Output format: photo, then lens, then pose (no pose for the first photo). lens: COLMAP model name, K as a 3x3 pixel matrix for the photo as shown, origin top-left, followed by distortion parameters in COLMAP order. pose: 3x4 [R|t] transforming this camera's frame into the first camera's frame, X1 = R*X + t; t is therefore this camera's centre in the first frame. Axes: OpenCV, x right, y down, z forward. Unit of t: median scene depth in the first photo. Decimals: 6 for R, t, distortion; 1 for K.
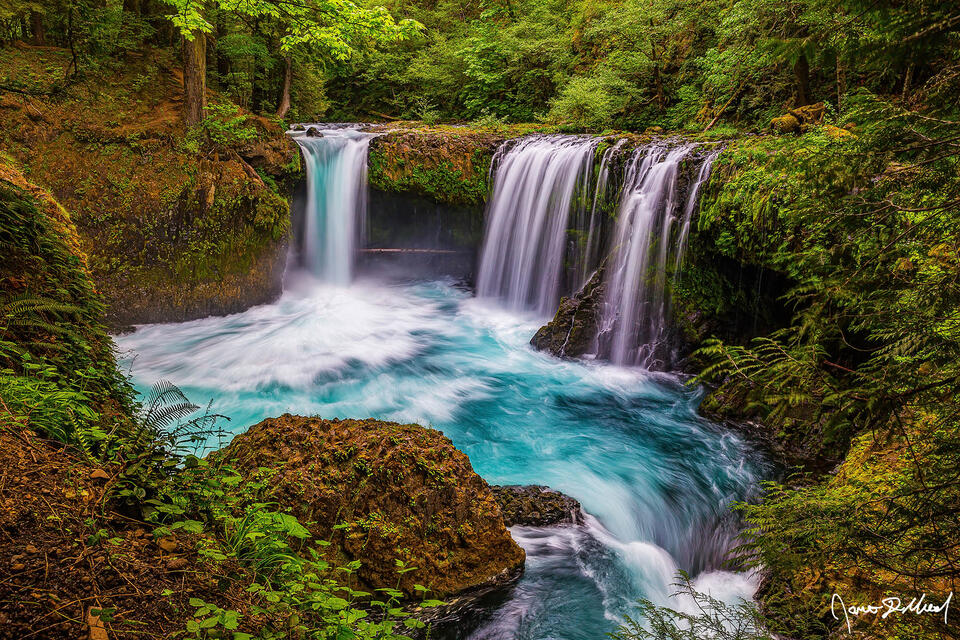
lens RADIAL K [[689.9, 0, 479.5], [0, 689.9, 299.5], [0, 0, 1]] dist [-0.095484, 0.087179]
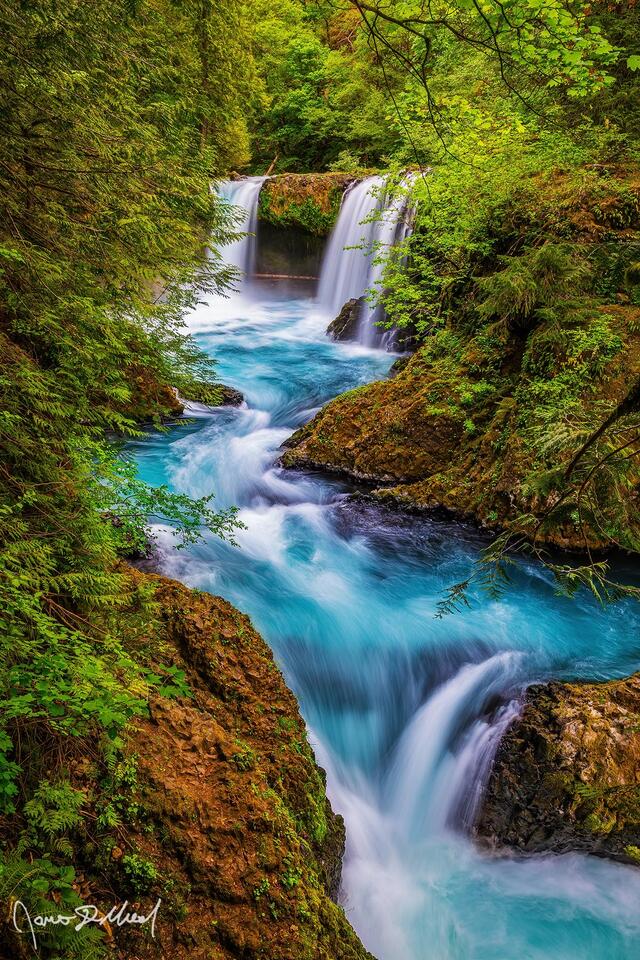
lens RADIAL K [[689.9, 0, 320.1], [0, 689.9, 484.1], [0, 0, 1]] dist [-0.095484, 0.087179]
pose [[0.955593, 0.114932, -0.271354, 0.486934], [-0.074216, 0.984991, 0.155836, 0.153795], [0.285192, -0.128777, 0.949780, -0.293987]]
